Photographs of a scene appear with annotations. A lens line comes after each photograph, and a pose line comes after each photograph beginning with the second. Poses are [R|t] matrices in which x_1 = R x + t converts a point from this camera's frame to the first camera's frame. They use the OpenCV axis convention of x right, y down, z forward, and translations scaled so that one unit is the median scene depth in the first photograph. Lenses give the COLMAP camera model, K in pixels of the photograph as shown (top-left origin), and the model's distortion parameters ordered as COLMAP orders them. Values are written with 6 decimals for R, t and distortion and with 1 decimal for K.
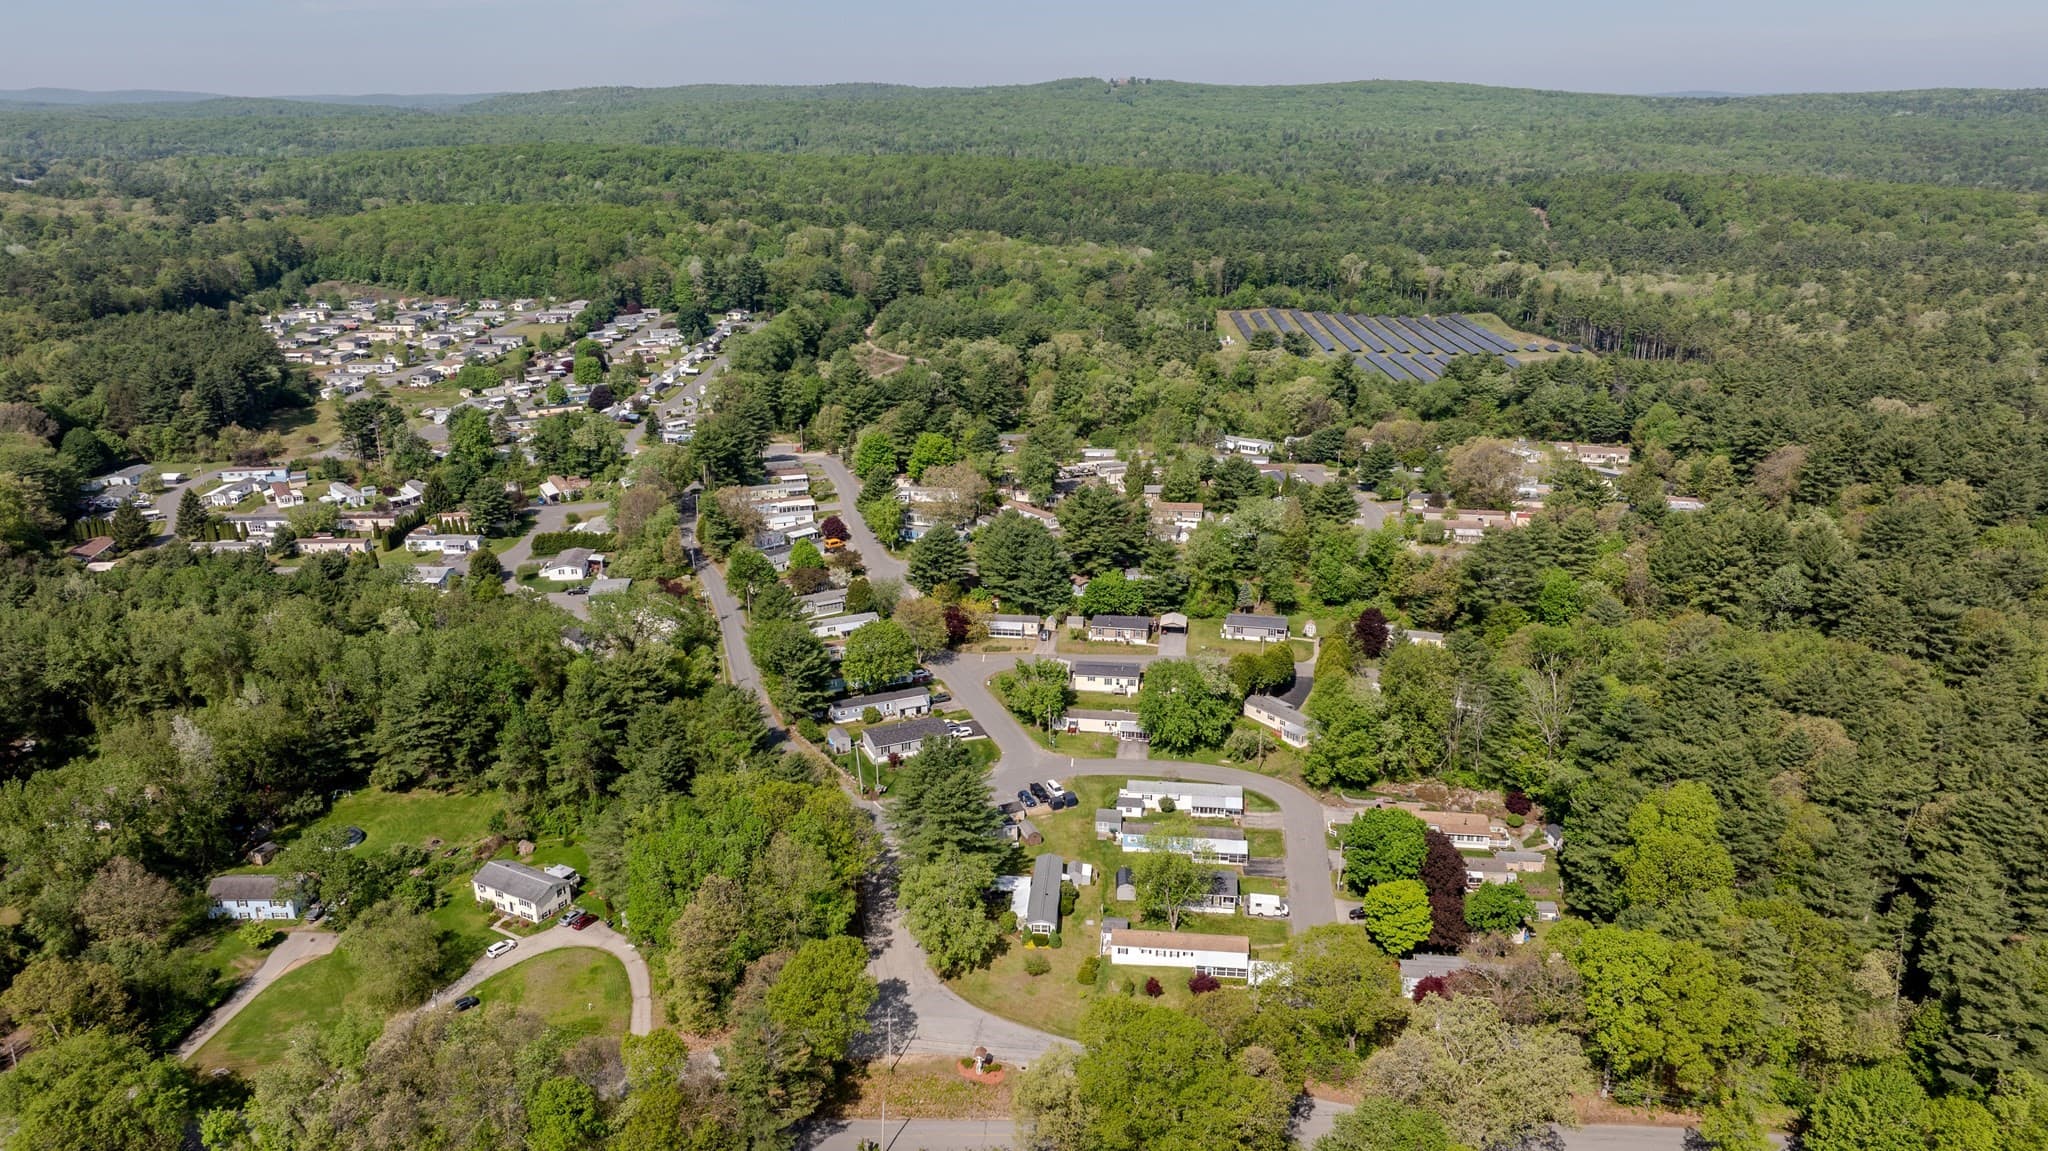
lens RADIAL K [[1442.9, 0, 1024.0], [0, 1442.9, 575.5], [0, 0, 1]] dist [-0.016666, -0.009568]
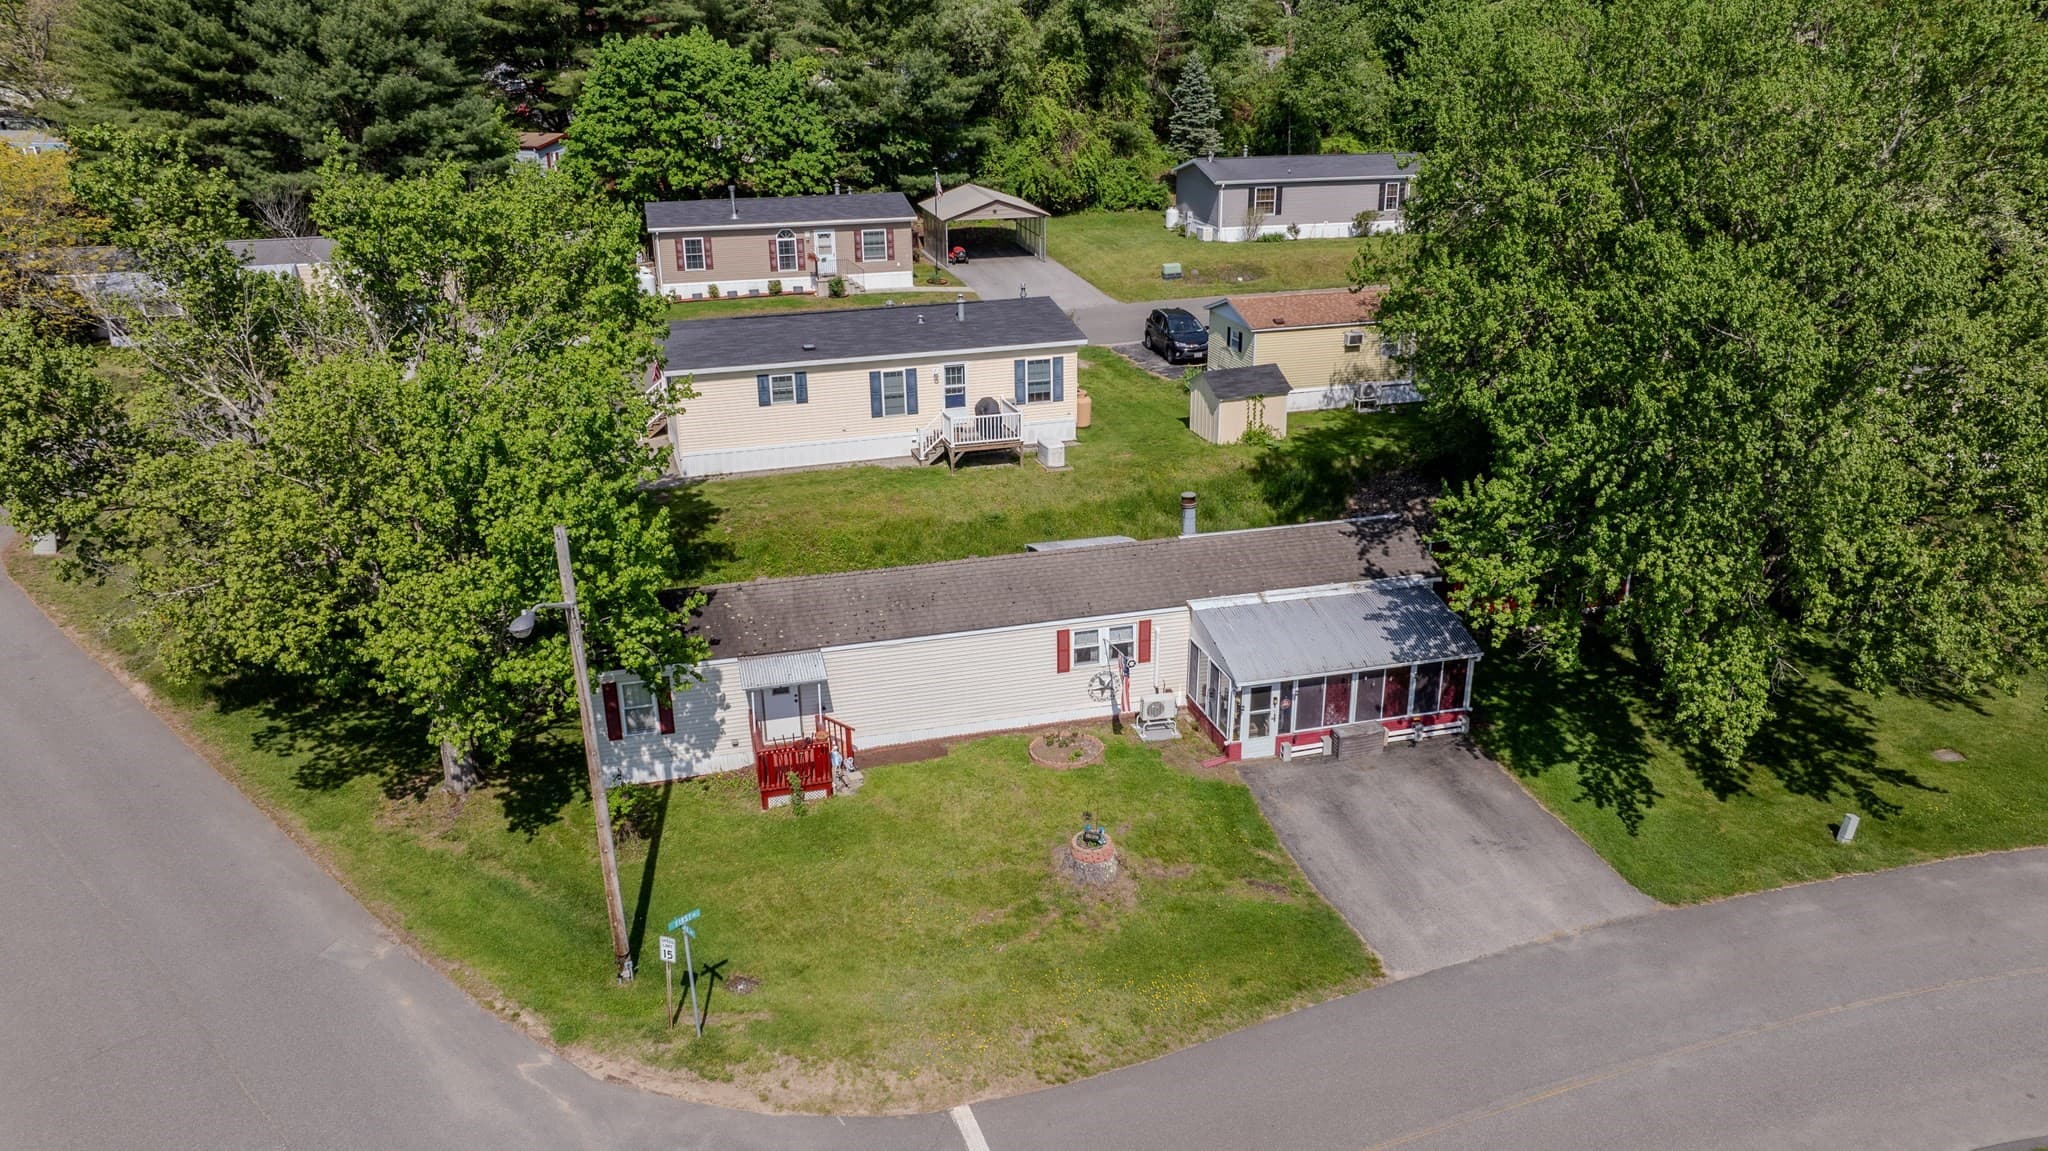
lens RADIAL K [[1442.9, 0, 1024.0], [0, 1442.9, 575.5], [0, 0, 1]] dist [-0.016666, -0.009568]
pose [[0.909221, -0.154344, 0.386646, 0.007562], [0.139301, 0.987993, 0.066821, 0.073092], [-0.392317, -0.006895, 0.919804, 0.739791]]
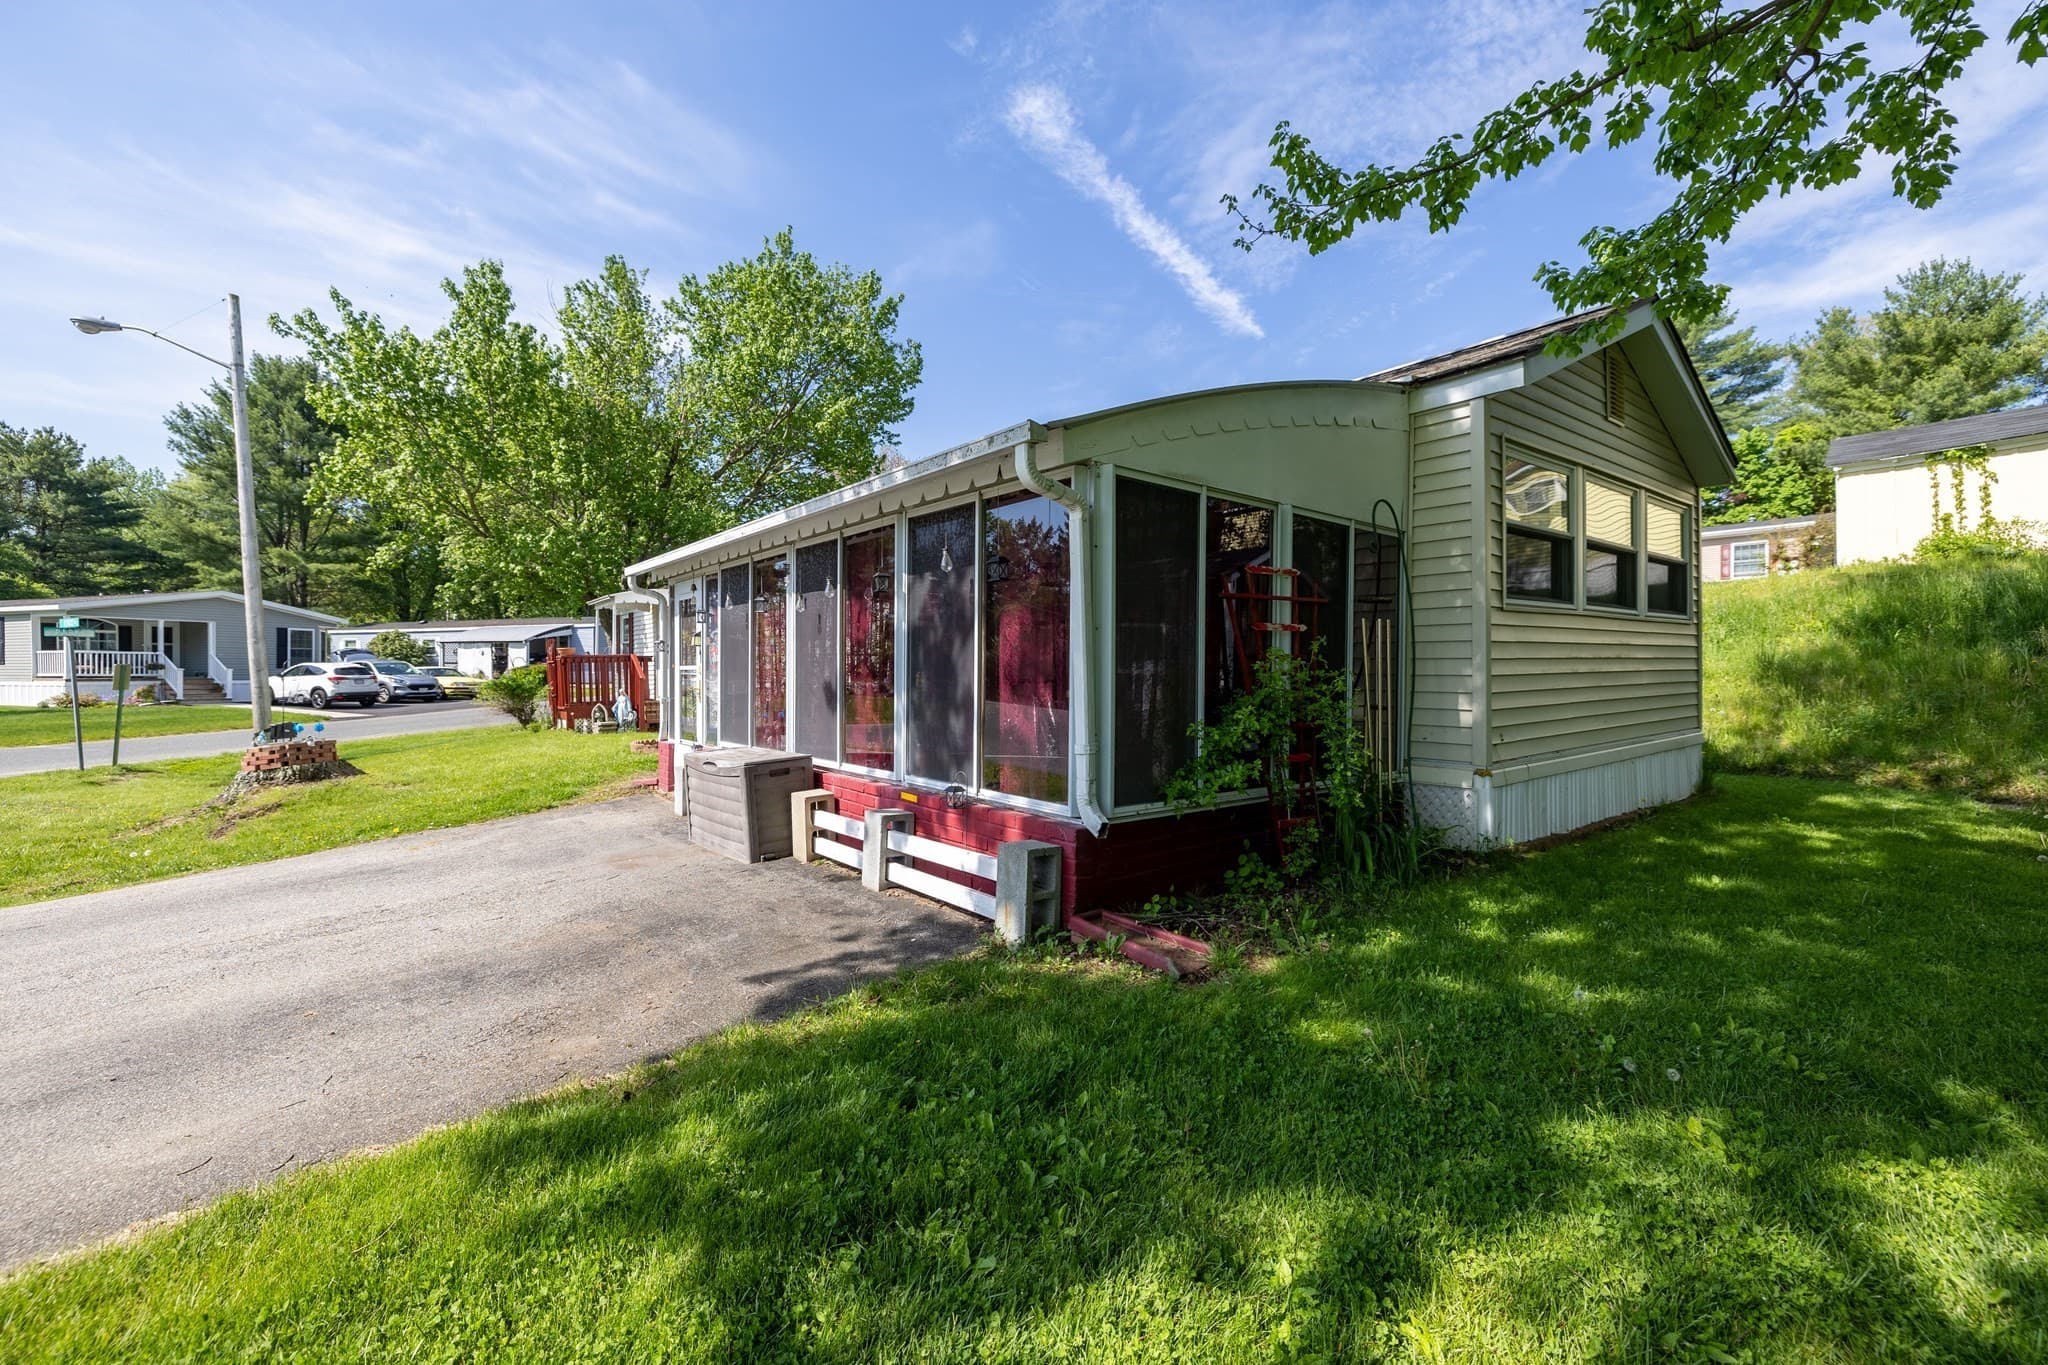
lens RADIAL K [[860.5, 0, 1022.8], [0, 860.5, 677.2], [0, 0, 1]] dist [-0.006922, 0.000198]
pose [[0.742116, 0.006675, -0.670239, 0.077883], [-0.213248, 0.950344, -0.226652, 0.093706], [0.635444, 0.311129, 0.706689, 0.809860]]
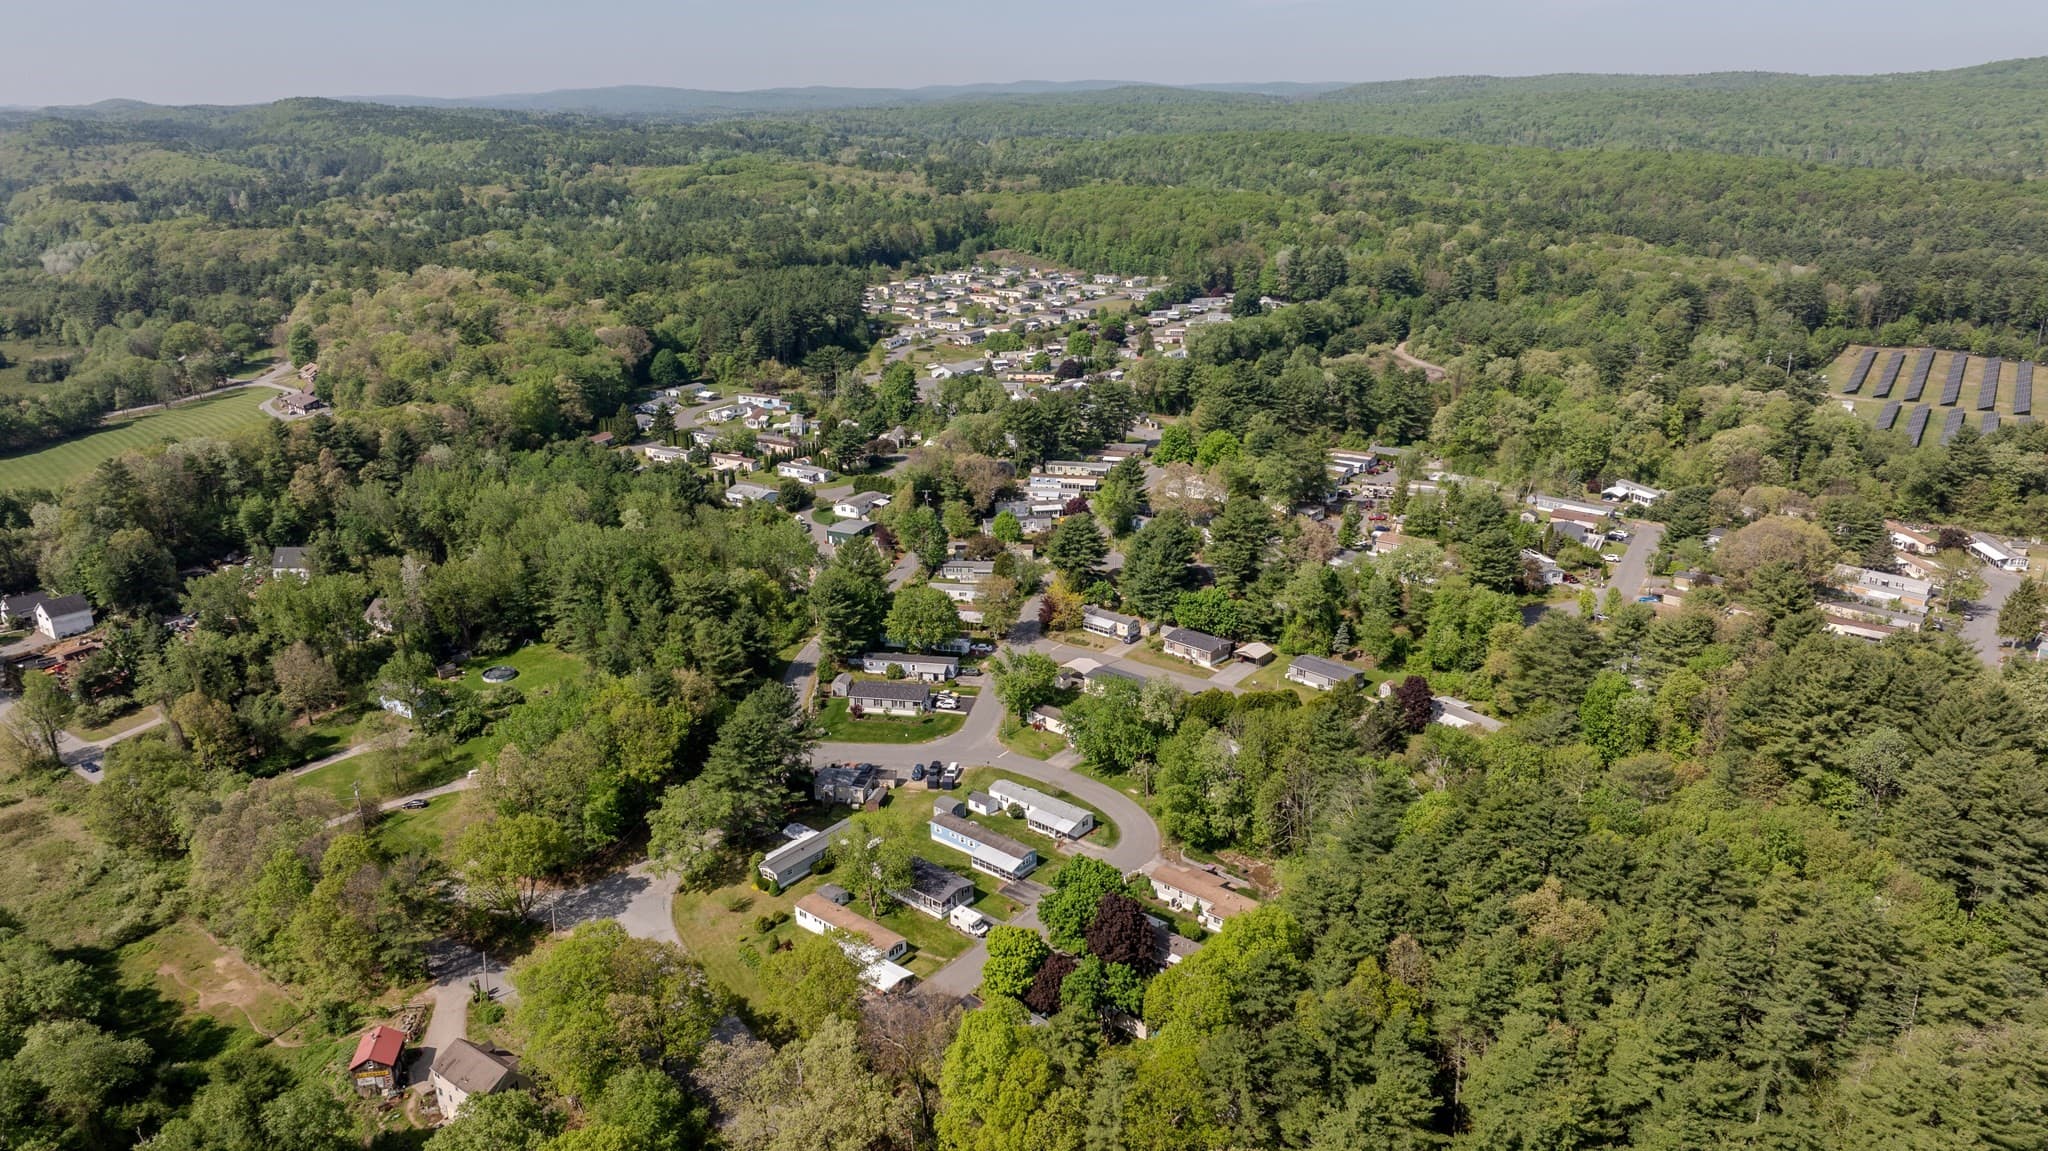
lens RADIAL K [[1442.9, 0, 1024.0], [0, 1442.9, 575.5], [0, 0, 1]] dist [-0.016666, -0.009568]
pose [[0.832750, 0.172464, -0.526103, 0.442227], [-0.168609, 0.984107, 0.055720, -0.041498], [0.527351, 0.042304, 0.848594, 0.117419]]
